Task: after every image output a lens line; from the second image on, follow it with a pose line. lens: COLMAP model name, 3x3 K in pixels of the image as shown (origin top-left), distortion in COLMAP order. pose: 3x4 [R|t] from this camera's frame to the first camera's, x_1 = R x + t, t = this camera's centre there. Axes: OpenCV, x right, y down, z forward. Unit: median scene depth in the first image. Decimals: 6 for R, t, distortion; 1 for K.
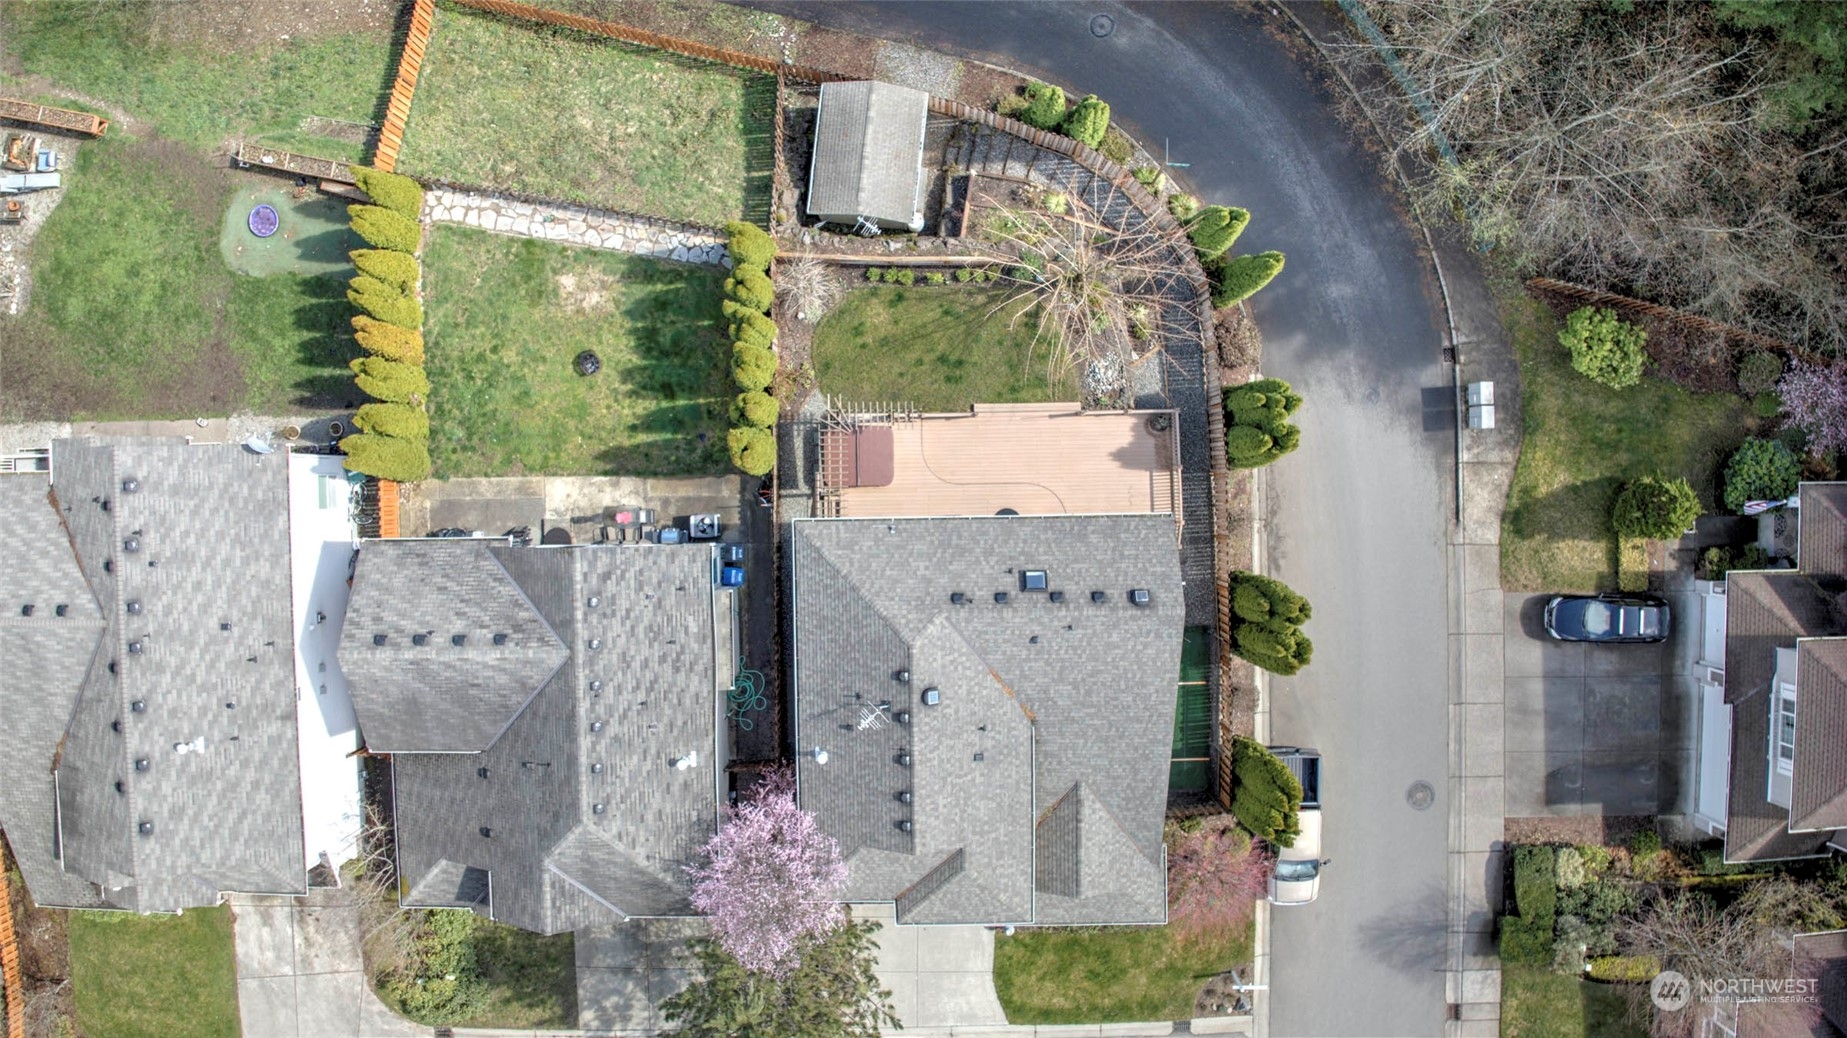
lens RADIAL K [[1334.2, 0, 934.5], [0, 1334.2, 519.1], [0, 0, 1]] dist [-0.105891, -0.007236]
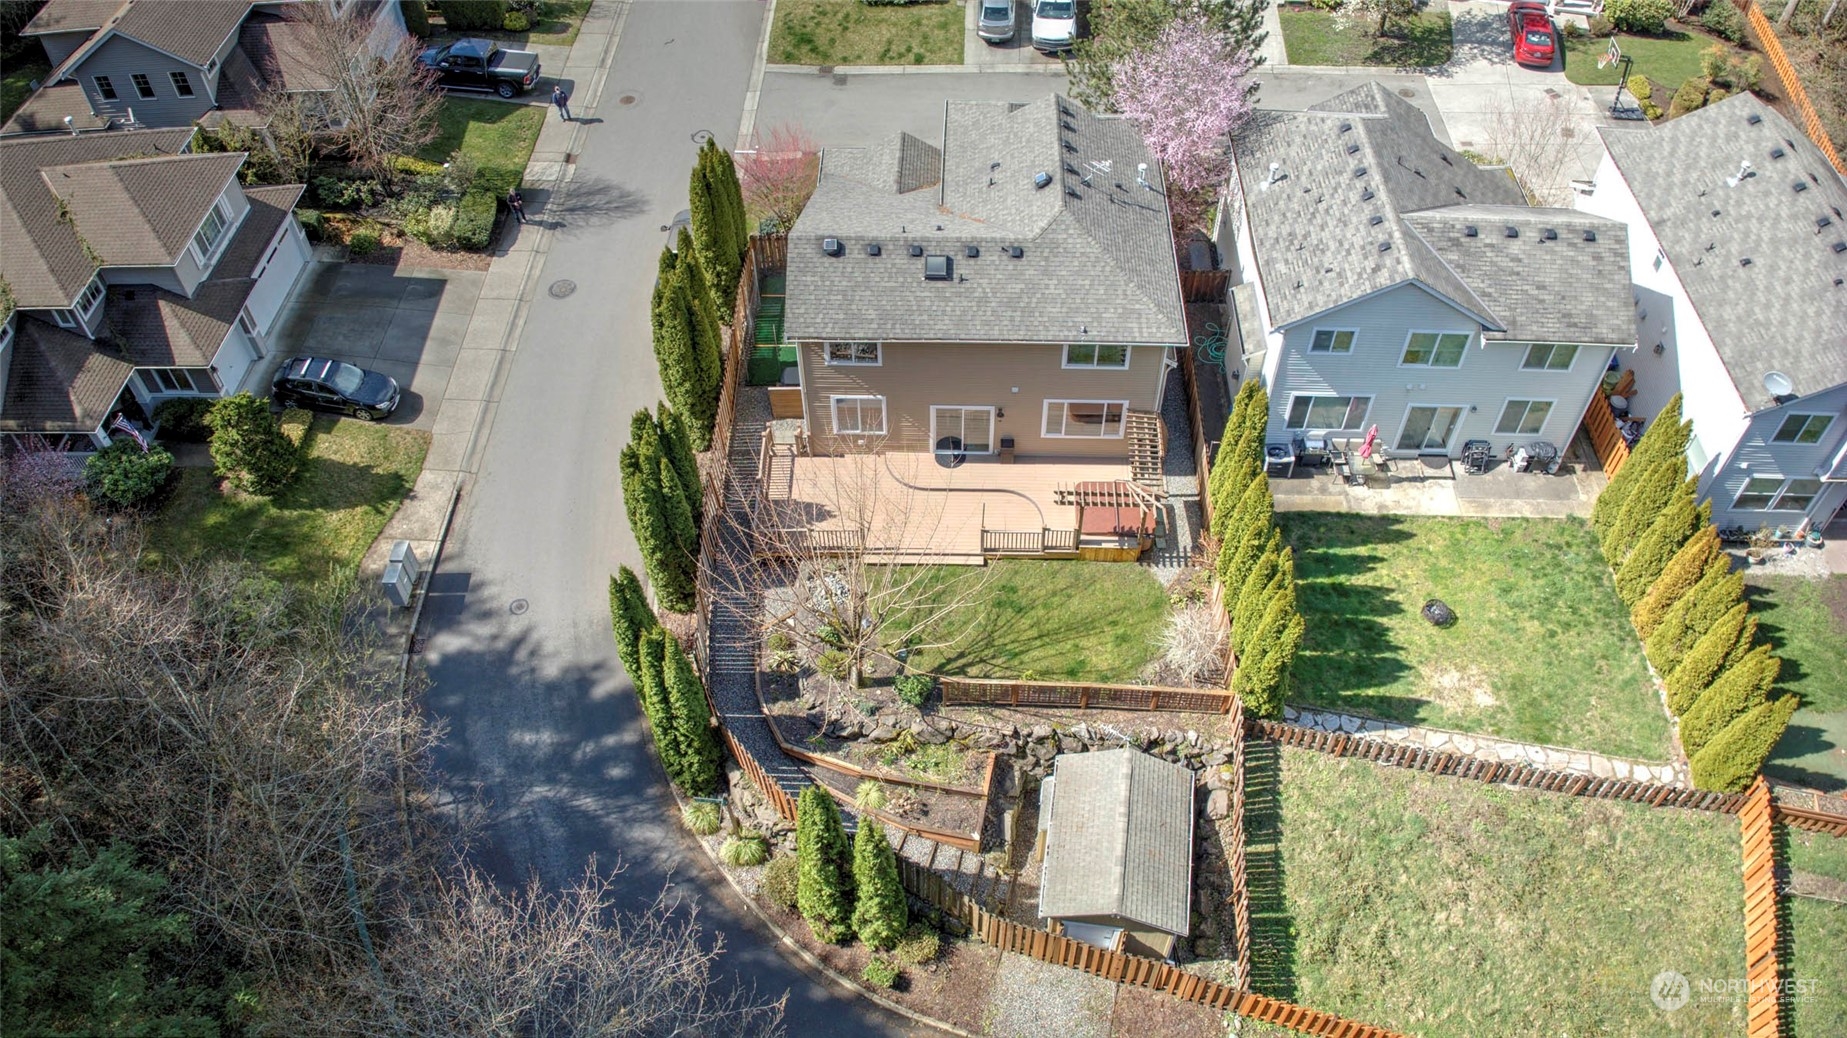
lens RADIAL K [[1334.2, 0, 925.4], [0, 1334.2, 515.3], [0, 0, 1]] dist [-0.105891, -0.007236]
pose [[-0.999006, -0.027074, 0.035410, 0.037079], [0.043333, -0.776080, 0.629144, -0.594539], [0.010448, 0.630053, 0.776482, 0.297597]]
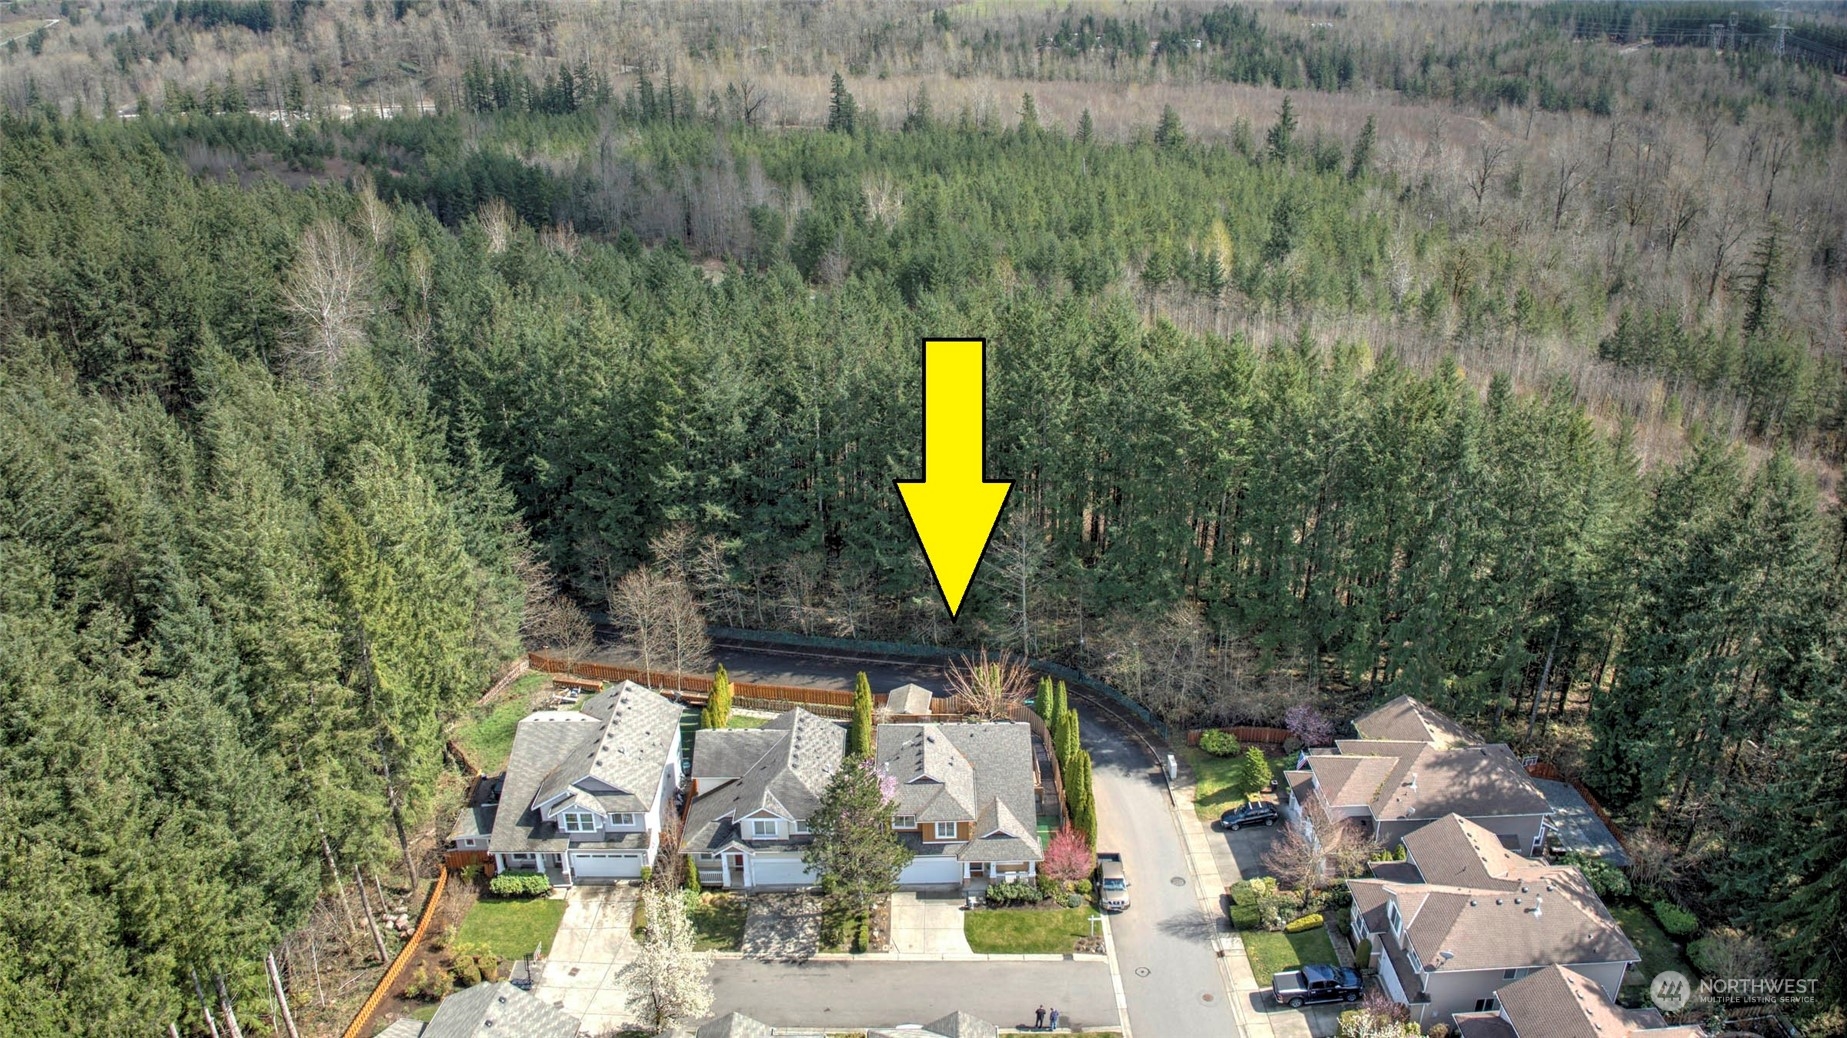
lens RADIAL K [[1334.2, 0, 928.9], [0, 1334.2, 537.6], [0, 0, 1]] dist [-0.105891, -0.007236]
pose [[0.999818, -0.008557, -0.017059, 0.031414], [-0.012855, 0.358743, -0.933348, 1.948253], [0.014107, 0.933397, 0.358567, -0.219569]]
